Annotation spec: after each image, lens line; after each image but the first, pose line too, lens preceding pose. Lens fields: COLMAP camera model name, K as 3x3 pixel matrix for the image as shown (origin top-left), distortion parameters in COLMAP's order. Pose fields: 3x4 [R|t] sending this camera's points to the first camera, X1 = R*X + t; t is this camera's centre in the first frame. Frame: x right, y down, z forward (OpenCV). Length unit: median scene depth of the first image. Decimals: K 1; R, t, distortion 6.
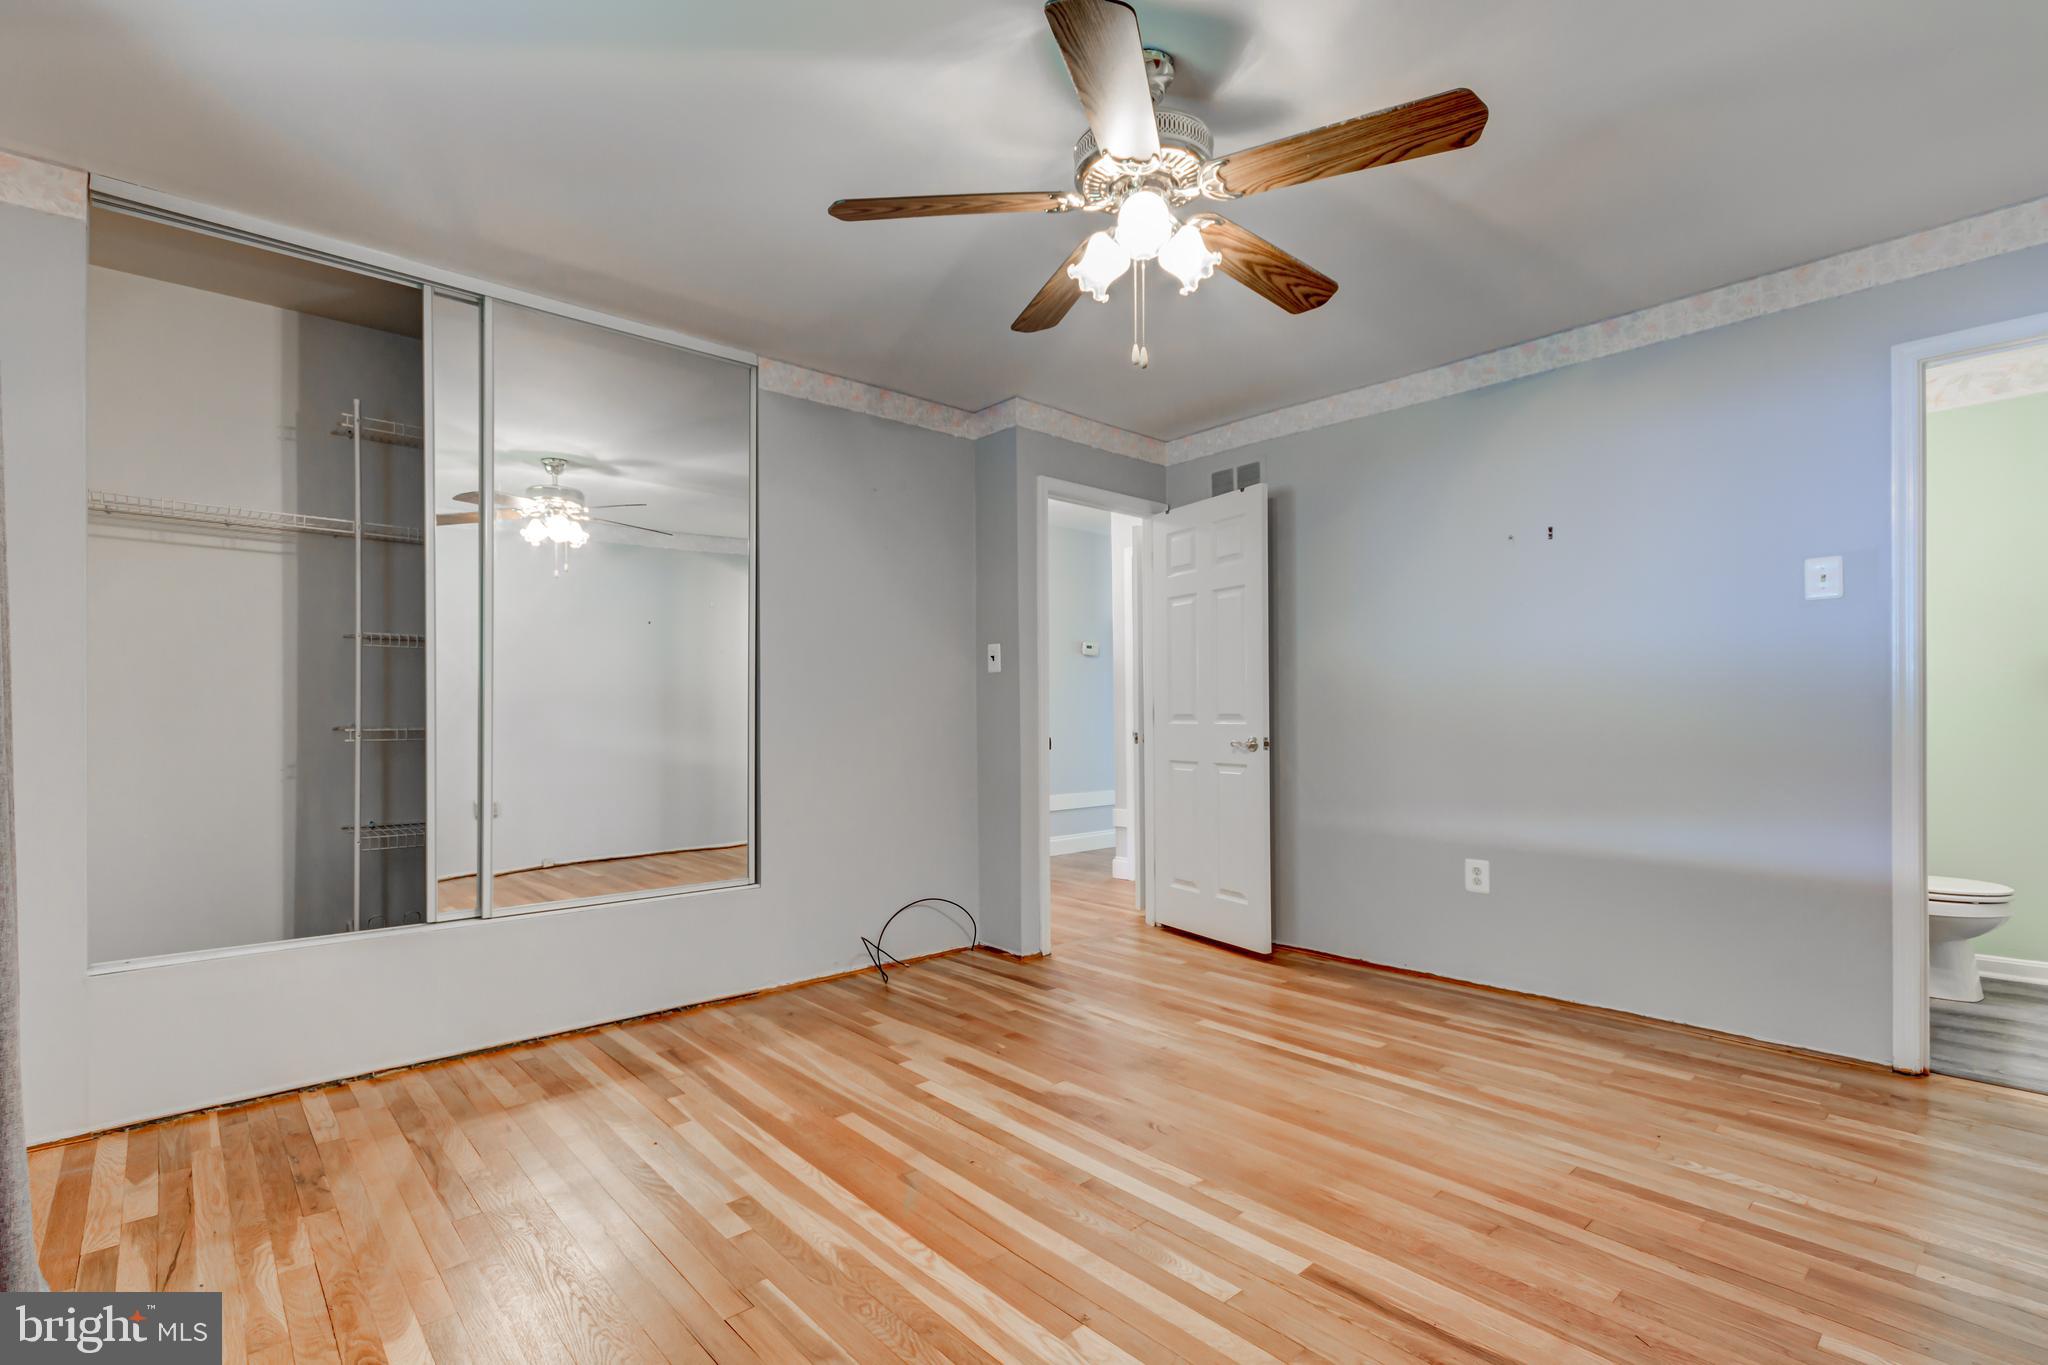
lens RADIAL K [[944.2, 0, 1026.8], [0, 944.2, 699.6], [0, 0, 1]] dist [0.005176, -0.000720]
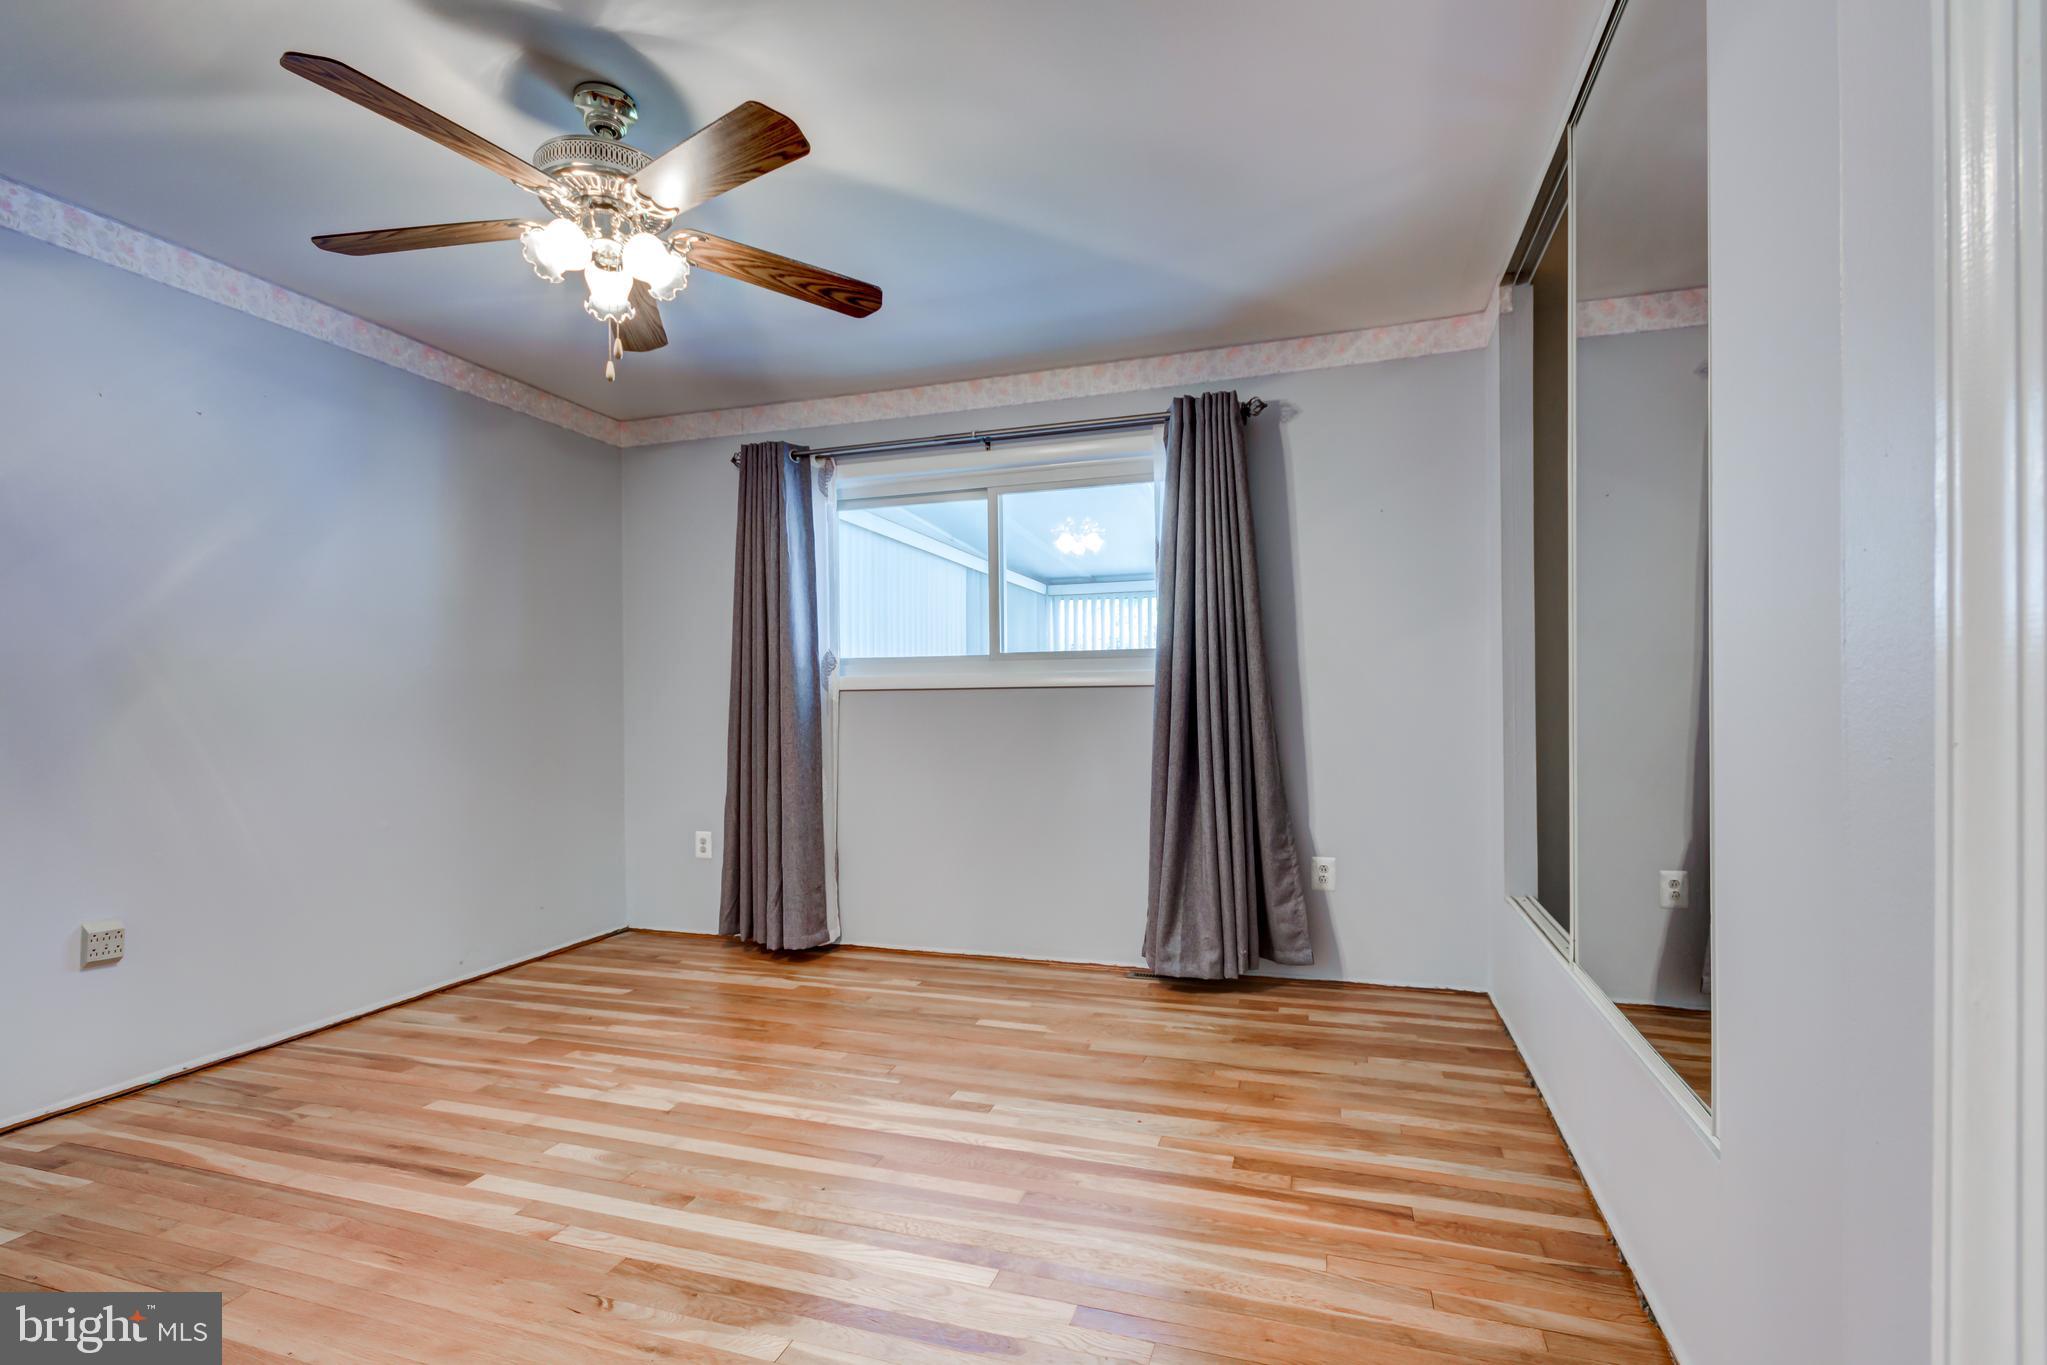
lens RADIAL K [[943.8, 0, 1024.2], [0, 943.8, 696.1], [0, 0, 1]] dist [0.005176, -0.000720]
pose [[-0.866150, 0.006513, -0.499742, 0.244655], [0.014846, 0.999809, -0.012702, 0.025099], [0.499564, -0.018421, -0.866081, 2.021923]]
